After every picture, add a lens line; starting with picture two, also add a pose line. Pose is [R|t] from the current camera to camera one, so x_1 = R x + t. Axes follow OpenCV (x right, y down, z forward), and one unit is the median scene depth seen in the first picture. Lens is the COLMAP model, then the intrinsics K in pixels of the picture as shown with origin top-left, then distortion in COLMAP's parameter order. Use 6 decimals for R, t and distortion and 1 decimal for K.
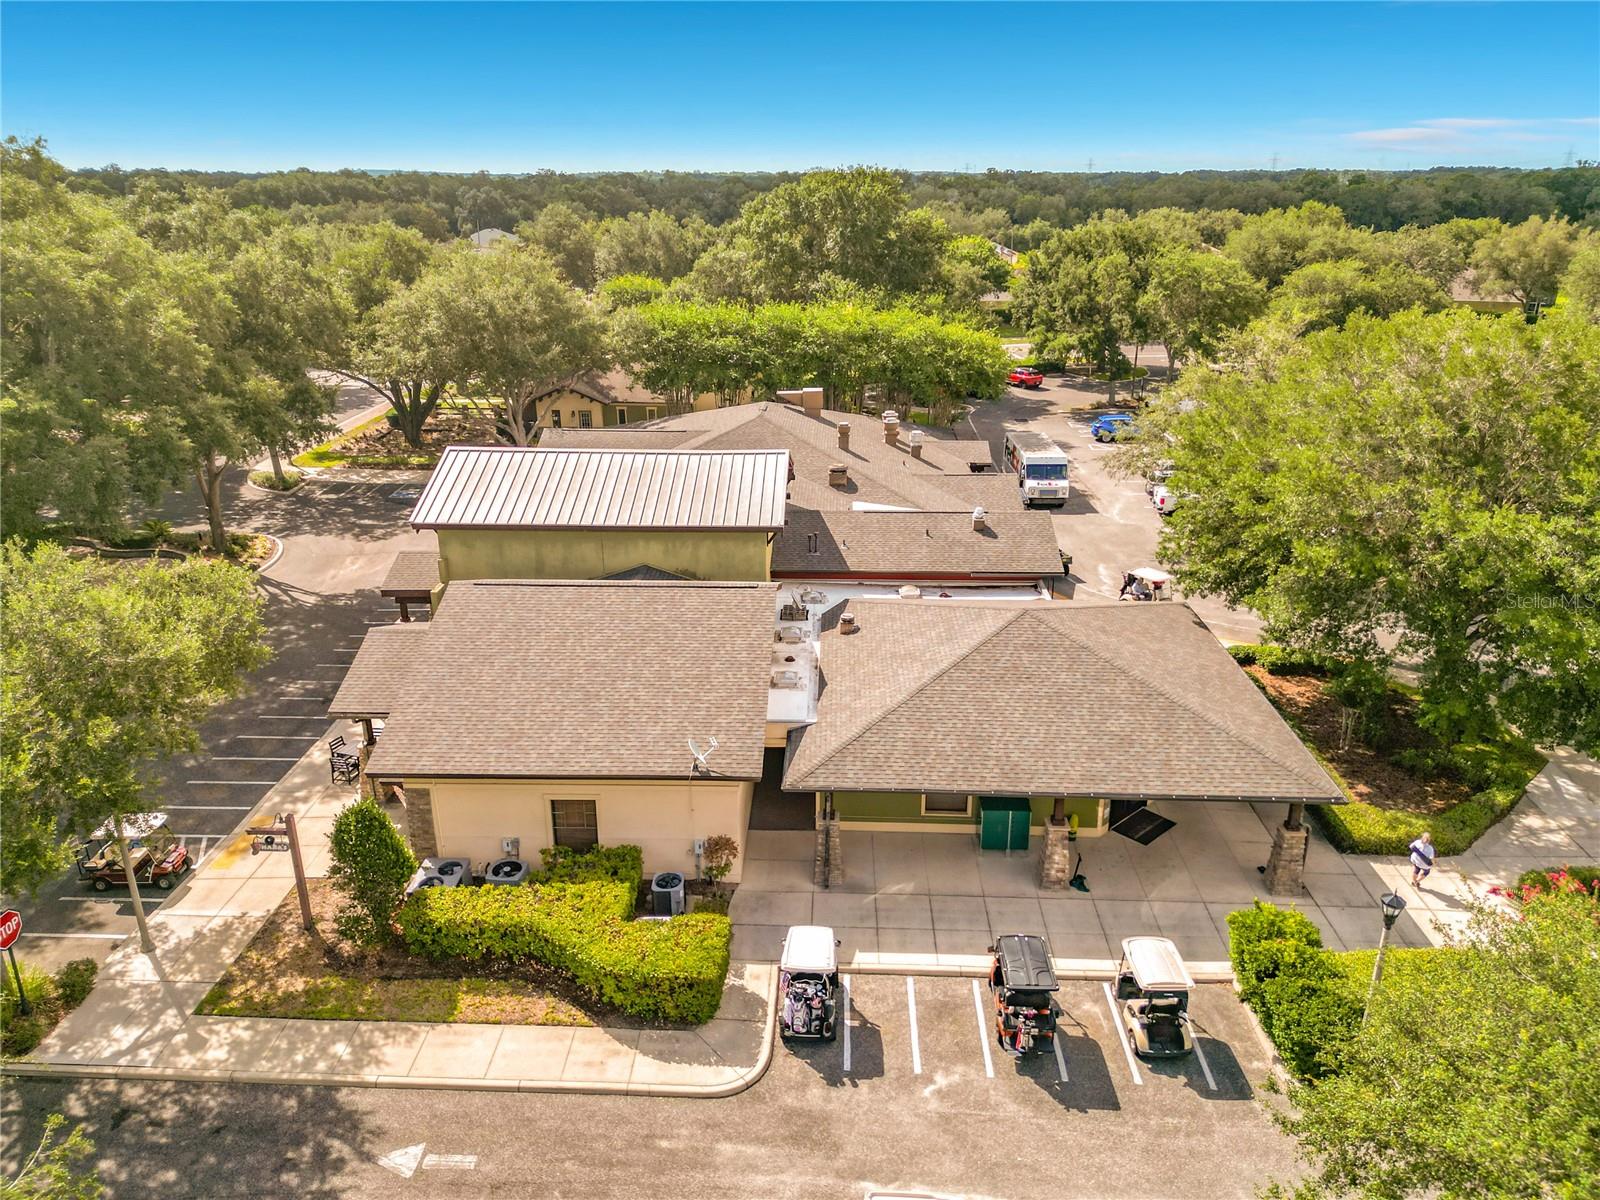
lens RADIAL K [[1165.2, 0, 794.7], [0, 1165.2, 448.2], [0, 0, 1]] dist [0.051888, -0.026012]
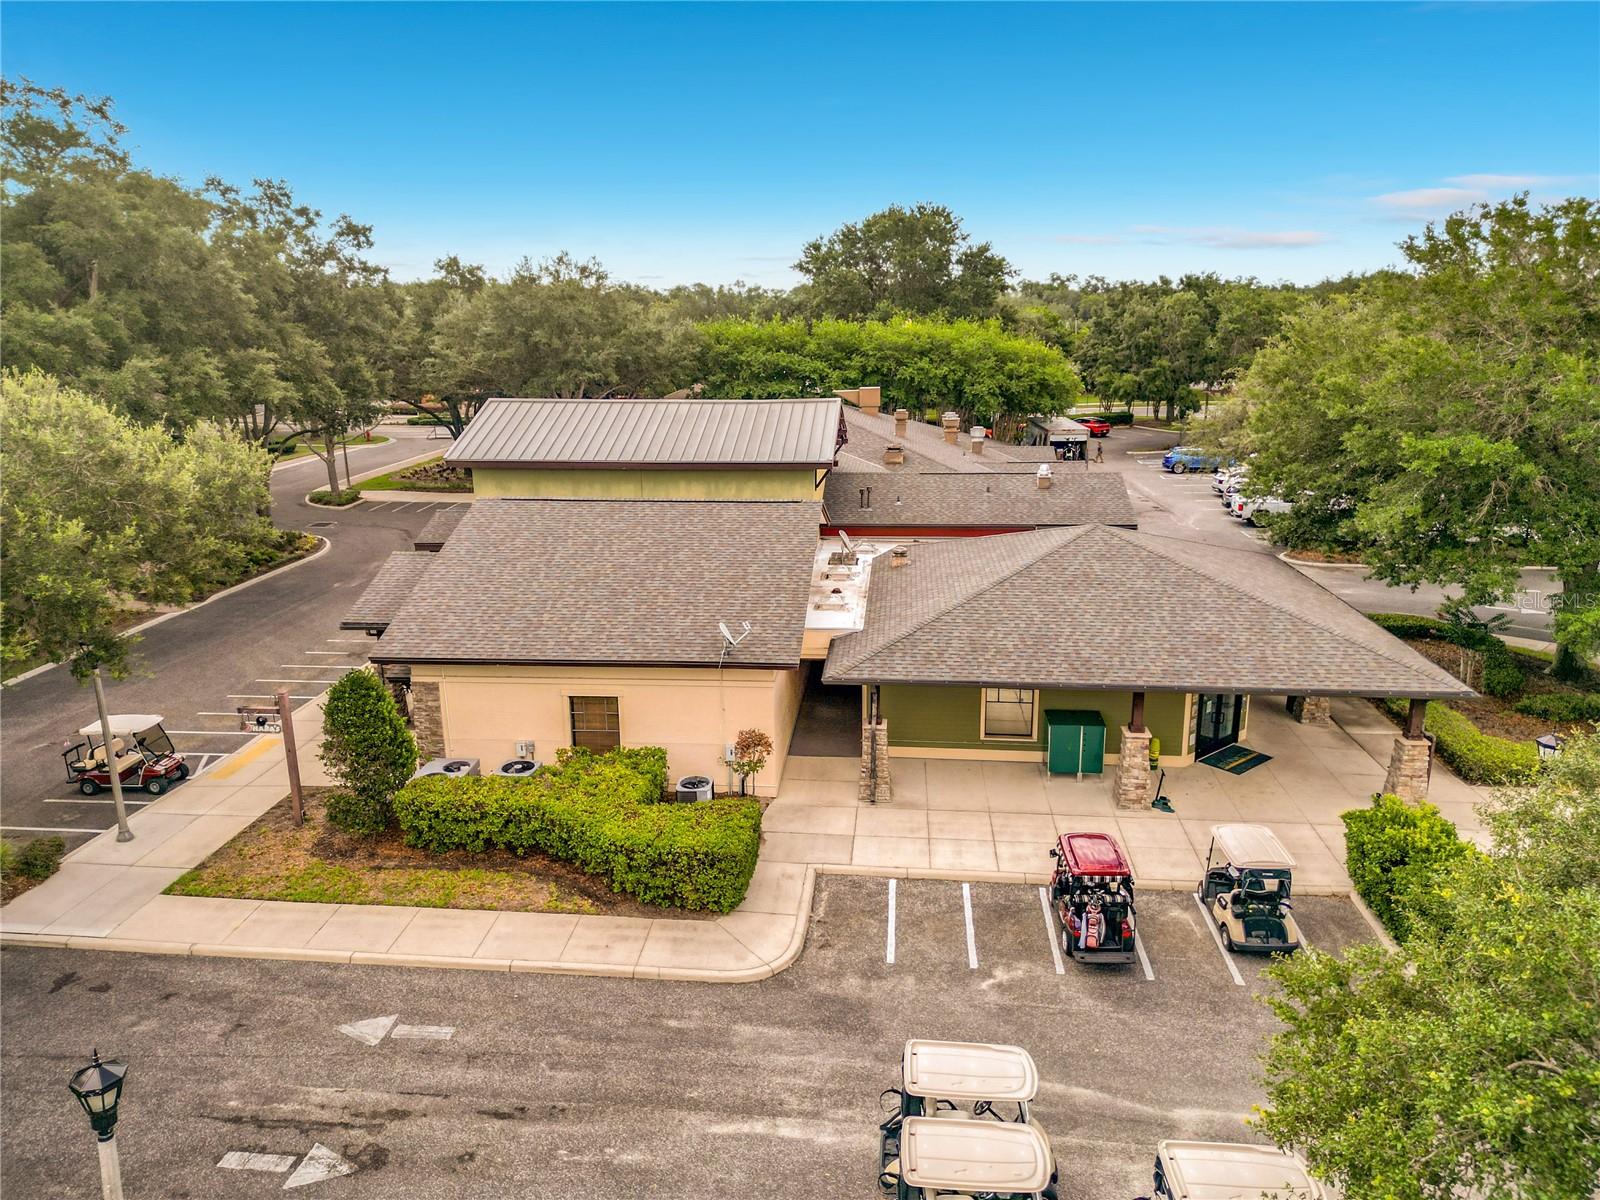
lens RADIAL K [[1138.2, 0, 796.9], [0, 1138.2, 478.5], [0, 0, 1]] dist [0.051809, -0.025979]
pose [[0.998374, 0.008412, -0.056377, 0.017530], [-0.013577, 0.995679, -0.091867, 0.217427], [0.055361, 0.092483, 0.994174, 0.117069]]
